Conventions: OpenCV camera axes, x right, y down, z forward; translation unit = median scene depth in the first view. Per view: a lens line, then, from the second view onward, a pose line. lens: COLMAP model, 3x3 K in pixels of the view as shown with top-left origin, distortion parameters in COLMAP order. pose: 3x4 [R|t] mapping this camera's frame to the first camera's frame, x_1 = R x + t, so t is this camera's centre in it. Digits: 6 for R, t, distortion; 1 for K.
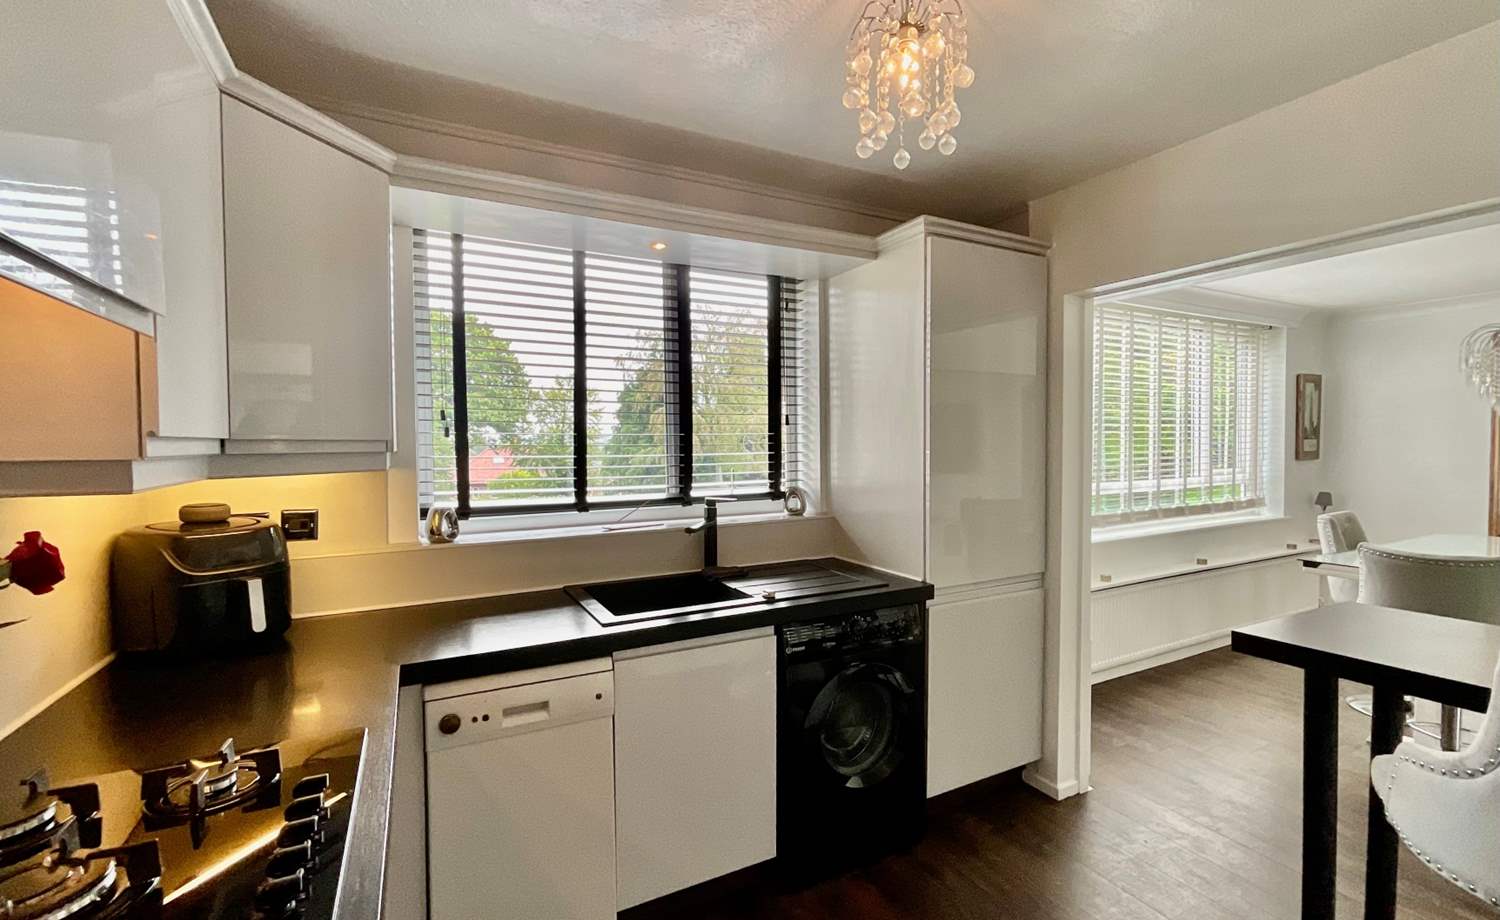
lens RADIAL K [[623.1, 0, 750.0], [0, 623.1, 460.0], [0, 0, 1]] dist [0.001428, 0.000148]
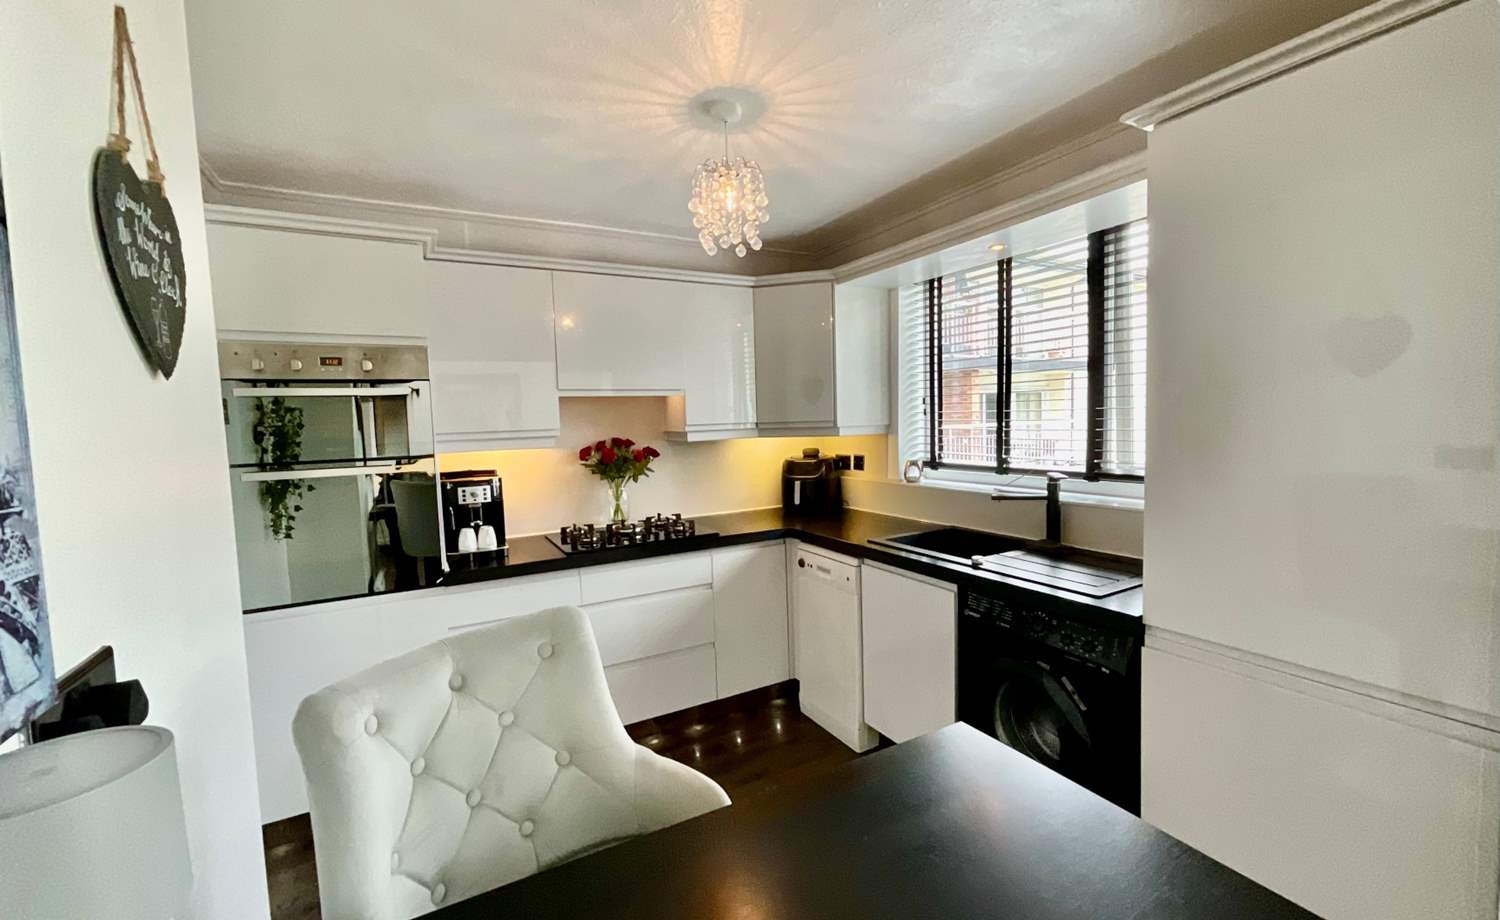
lens RADIAL K [[658.3, 0, 817.4], [0, 658.3, 454.0], [0, 0, 1]] dist [0.000421, -0.000022]
pose [[0.069092, 0.064280, -0.995537, 1.077494], [-0.001140, 0.997926, 0.064355, -0.043264], [0.997610, -0.003312, 0.069022, 0.598092]]
